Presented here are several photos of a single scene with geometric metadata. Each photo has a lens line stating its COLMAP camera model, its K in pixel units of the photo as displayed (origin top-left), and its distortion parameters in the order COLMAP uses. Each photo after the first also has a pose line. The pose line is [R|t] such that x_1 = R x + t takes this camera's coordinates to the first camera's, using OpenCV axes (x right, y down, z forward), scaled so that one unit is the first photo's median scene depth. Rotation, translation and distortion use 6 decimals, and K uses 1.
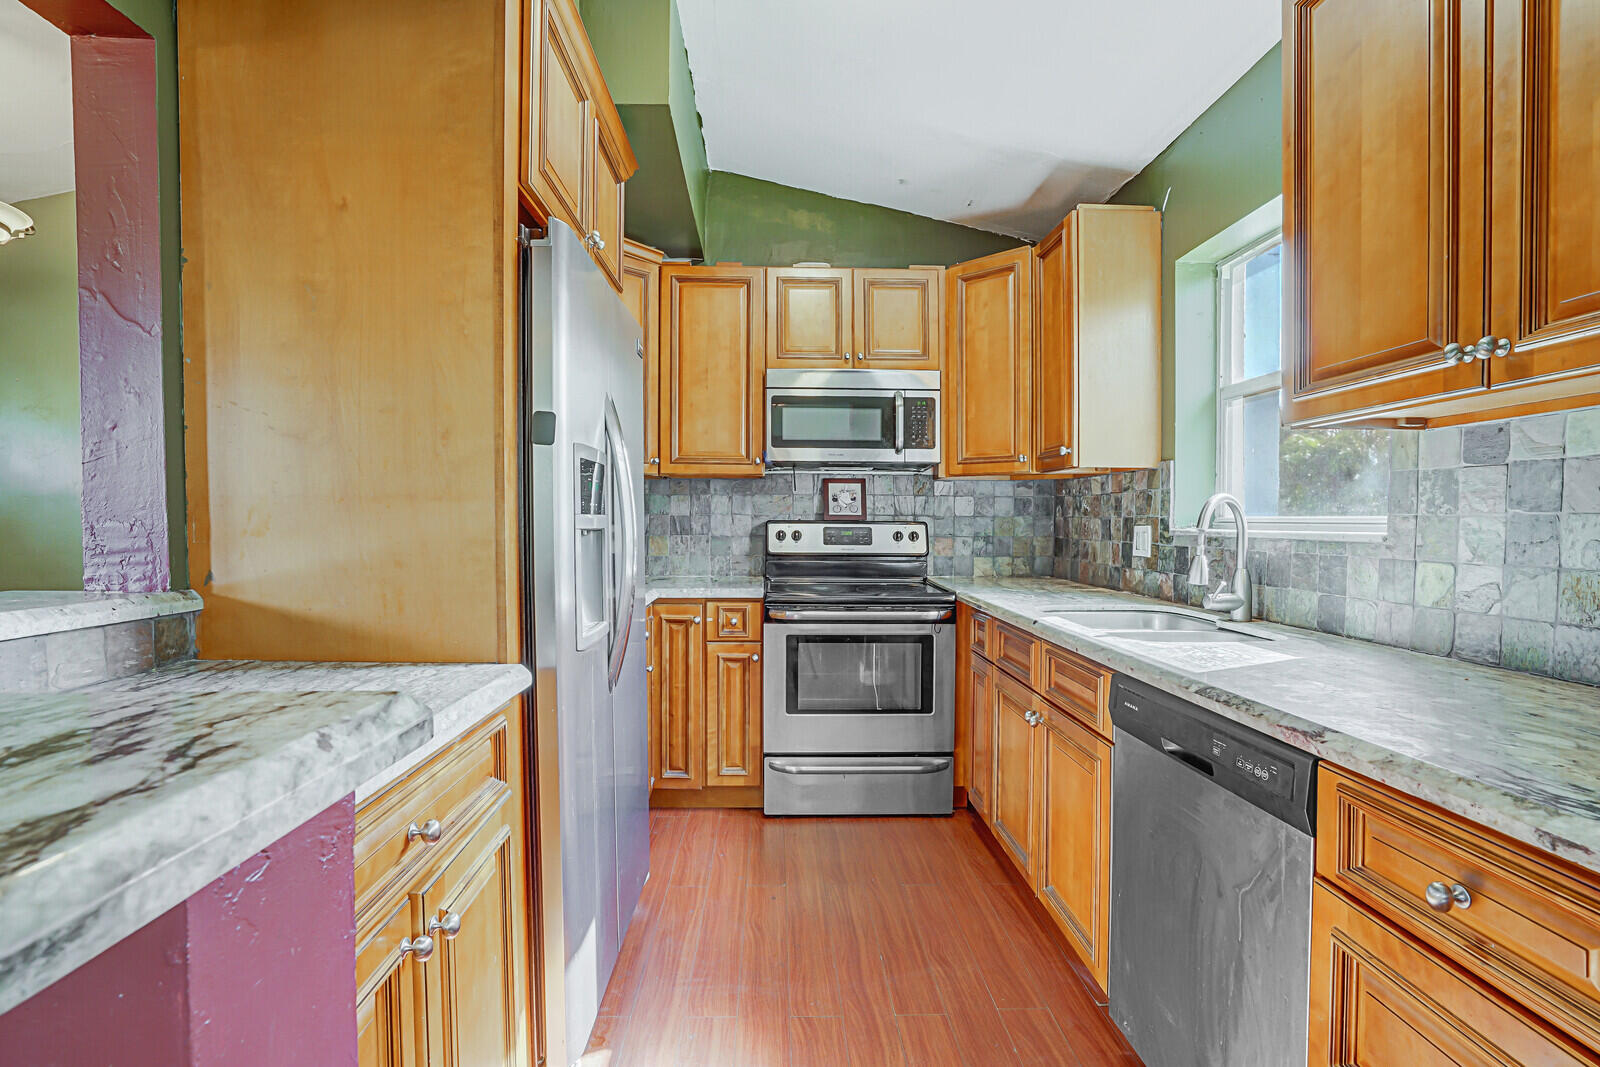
lens RADIAL K [[765.5, 0, 796.6], [0, 765.5, 530.9], [0, 0, 1]] dist [-0.060458, 0.026281]
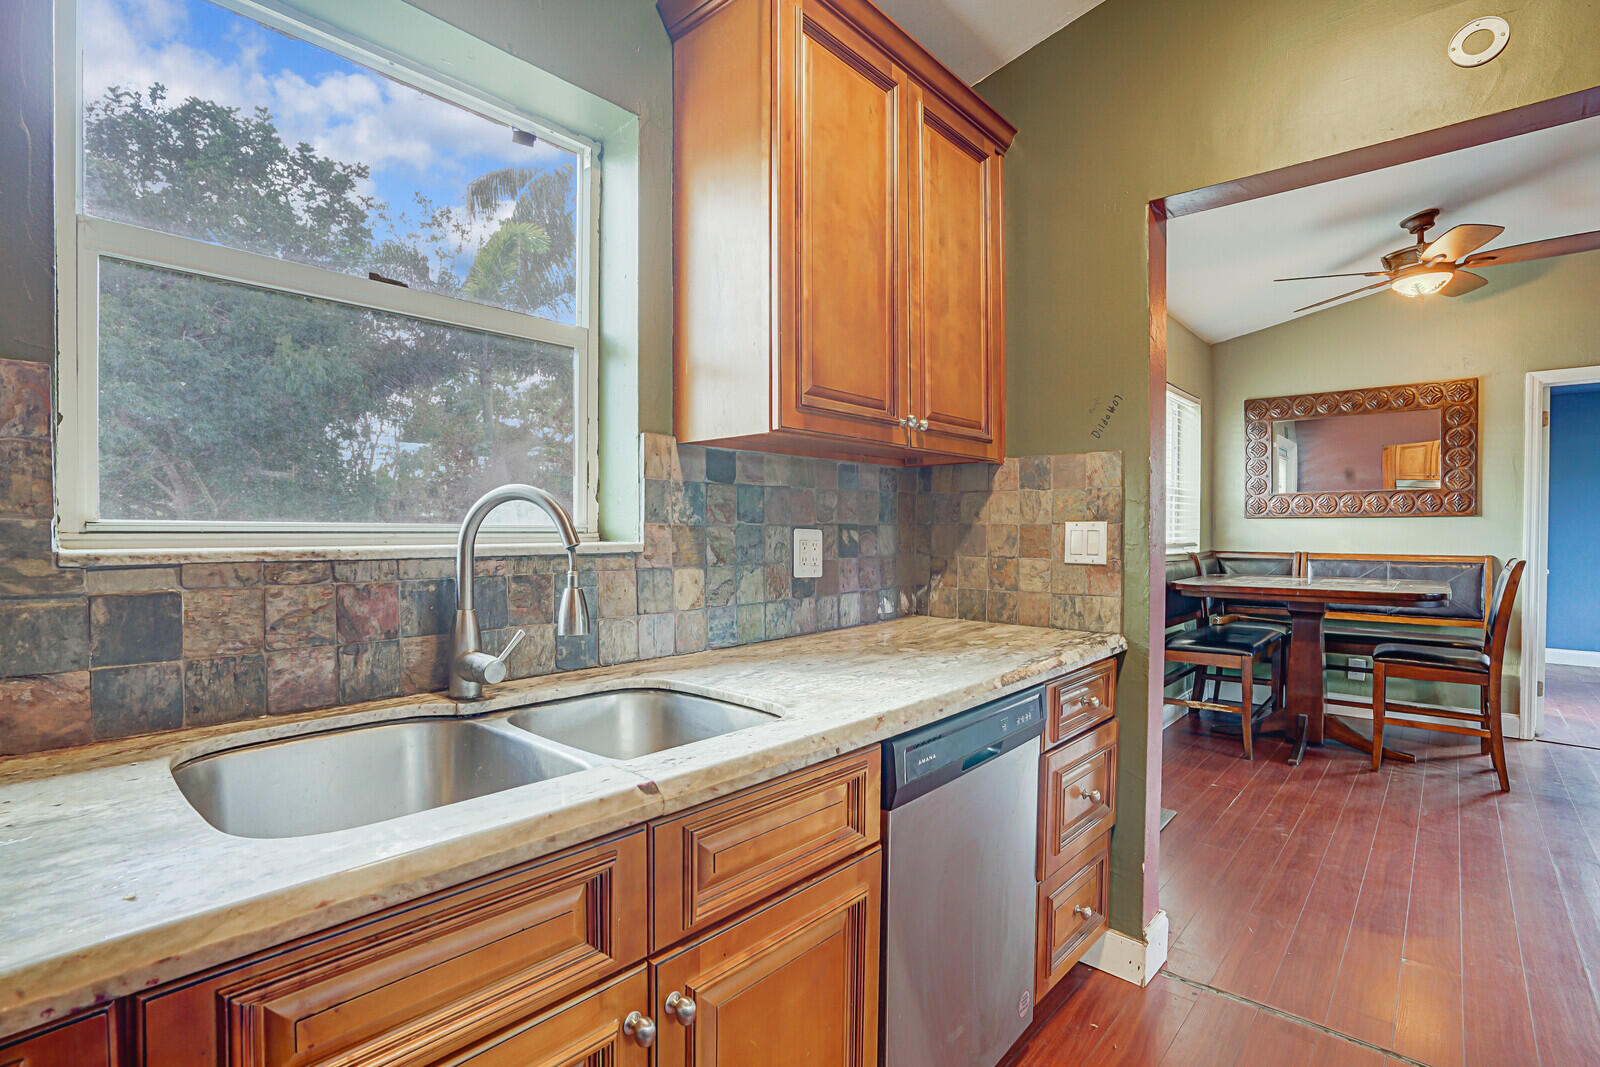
lens RADIAL K [[744.6, 0, 800.0], [0, 744.6, 533.5], [0, 0, 1]] dist [-0.055789, 0.023271]
pose [[-0.714839, -0.004315, 0.699276, -0.007676], [0.007963, 0.999866, 0.014310, -0.013142], [-0.699244, 0.015797, -0.714709, 0.982453]]
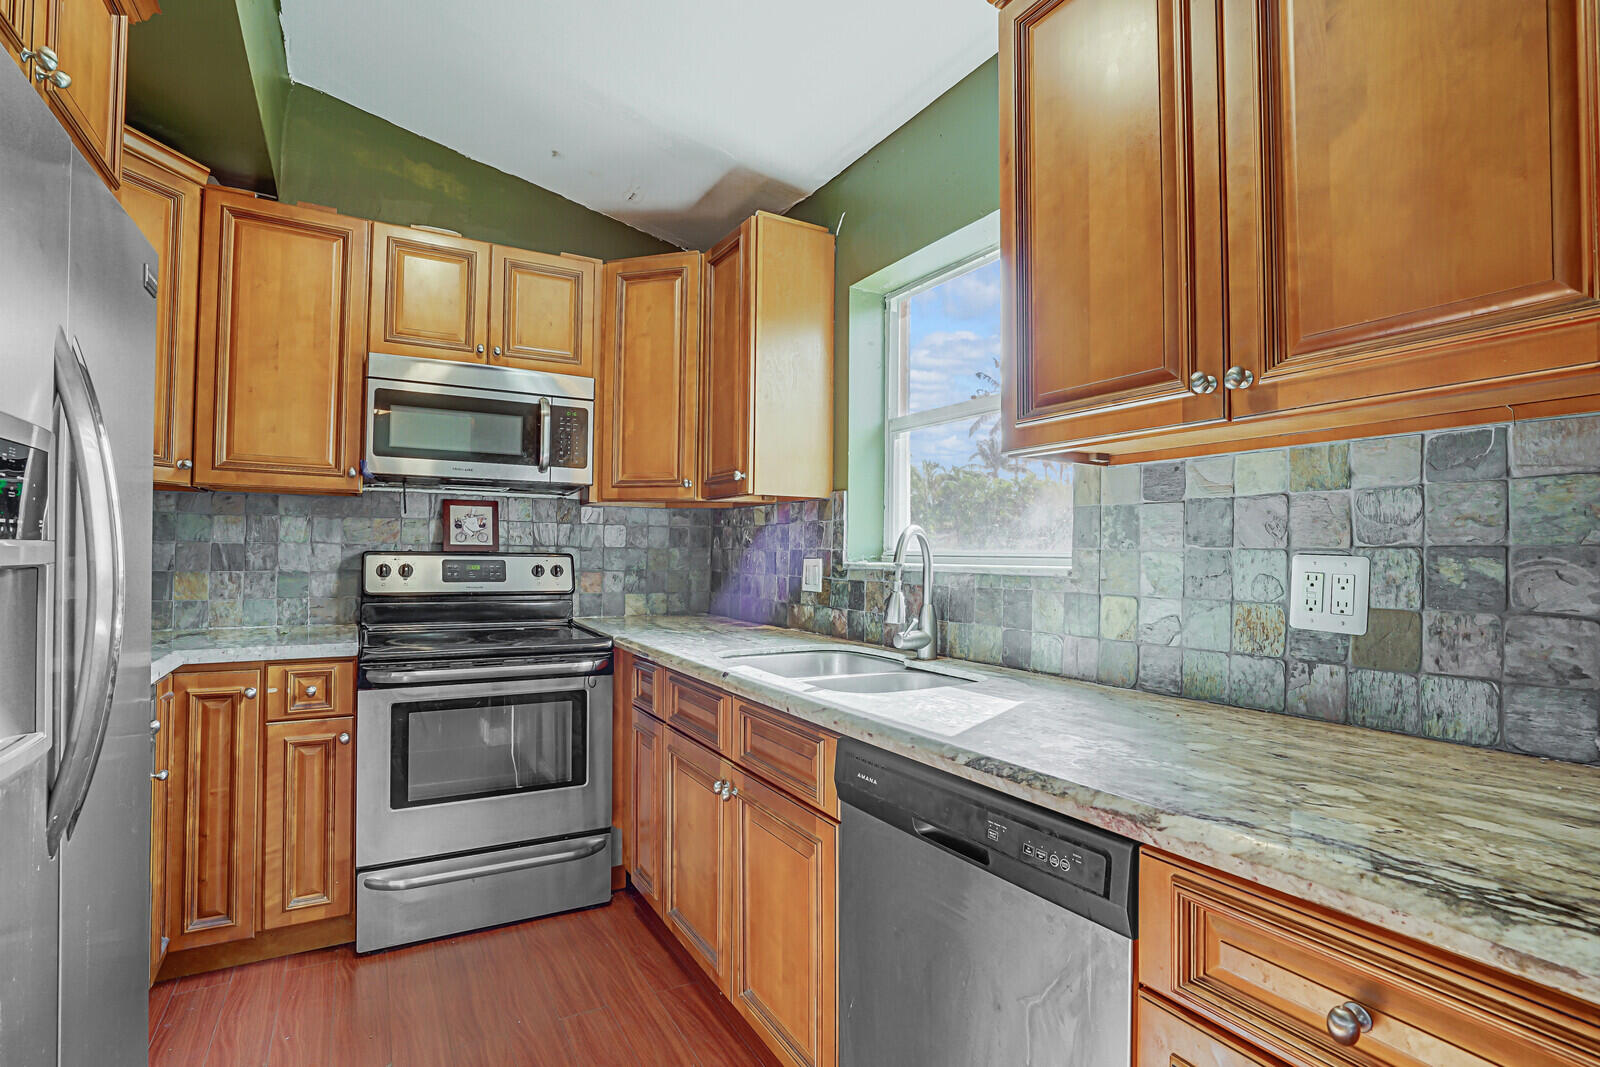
lens RADIAL K [[765.5, 0, 796.6], [0, 765.5, 530.9], [0, 0, 1]] dist [-0.060458, 0.026281]
pose [[0.882676, 0.017108, 0.469670, -0.013085], [0.001934, 0.999197, -0.040032, -0.003681], [-0.469978, 0.036244, 0.881934, 0.169143]]
